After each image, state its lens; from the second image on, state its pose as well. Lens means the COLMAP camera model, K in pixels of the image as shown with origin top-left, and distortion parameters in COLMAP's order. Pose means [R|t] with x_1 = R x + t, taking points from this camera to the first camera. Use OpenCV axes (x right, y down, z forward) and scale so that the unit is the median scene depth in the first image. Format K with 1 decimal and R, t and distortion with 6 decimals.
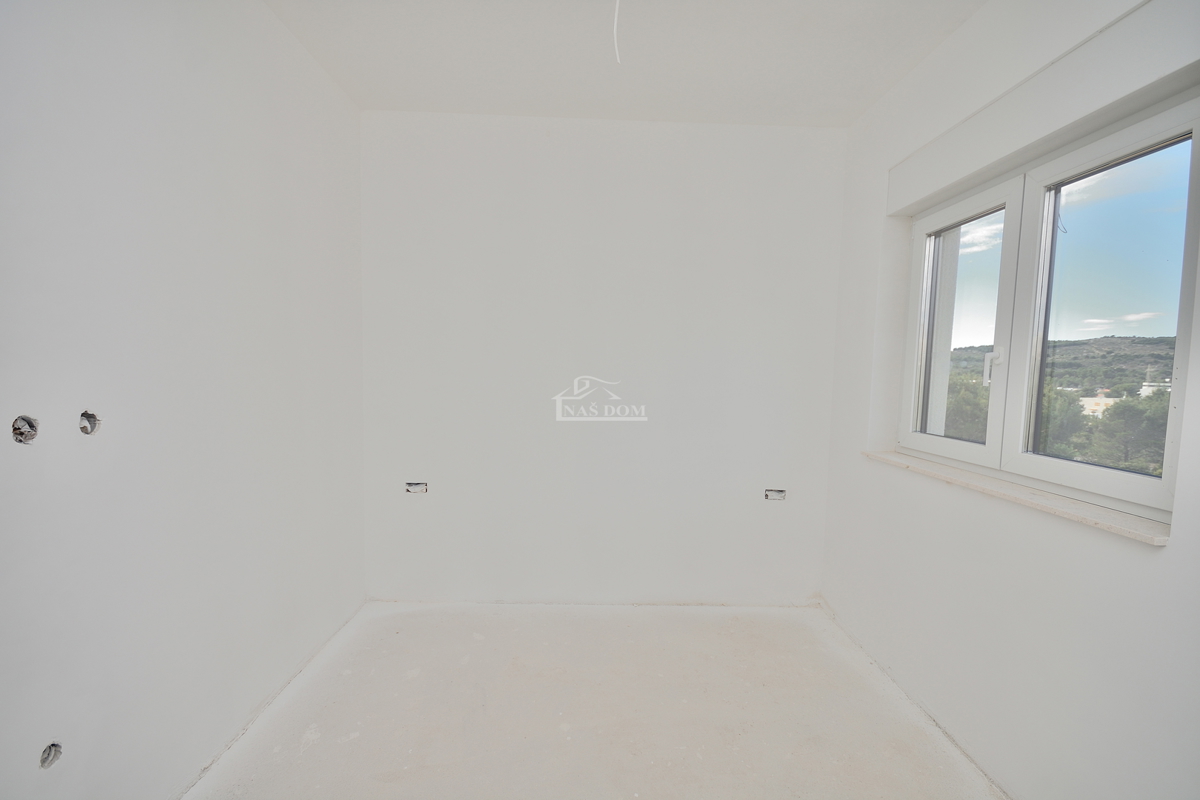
lens RADIAL K [[523.6, 0, 600.0], [0, 523.6, 400.0], [0, 0, 1]] dist [0.002734, 0.000145]
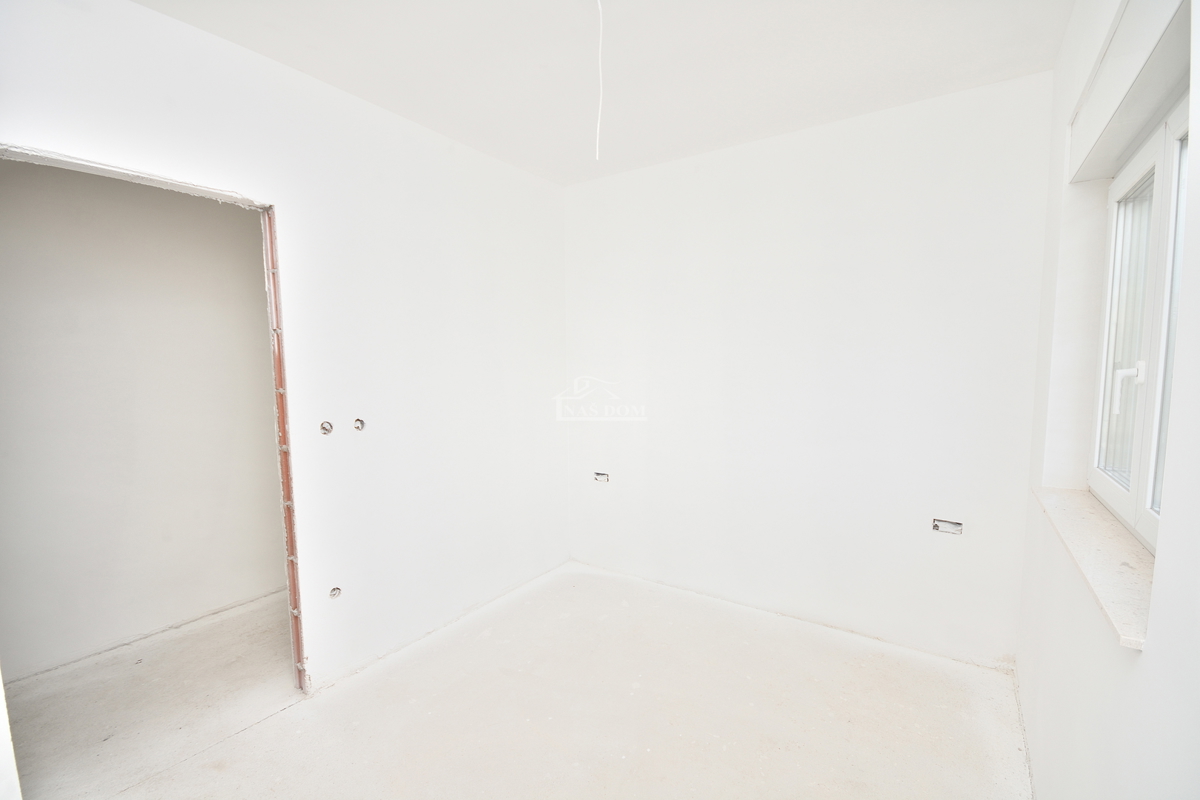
lens RADIAL K [[519.3, 0, 600.0], [0, 519.3, 400.0], [0, 0, 1]] dist [-0.001231, -0.000221]
pose [[0.813833, 0.011921, -0.580976, 0.439302], [-0.006169, 0.999910, 0.011875, -0.038497], [0.581065, -0.006080, 0.813834, -0.015356]]
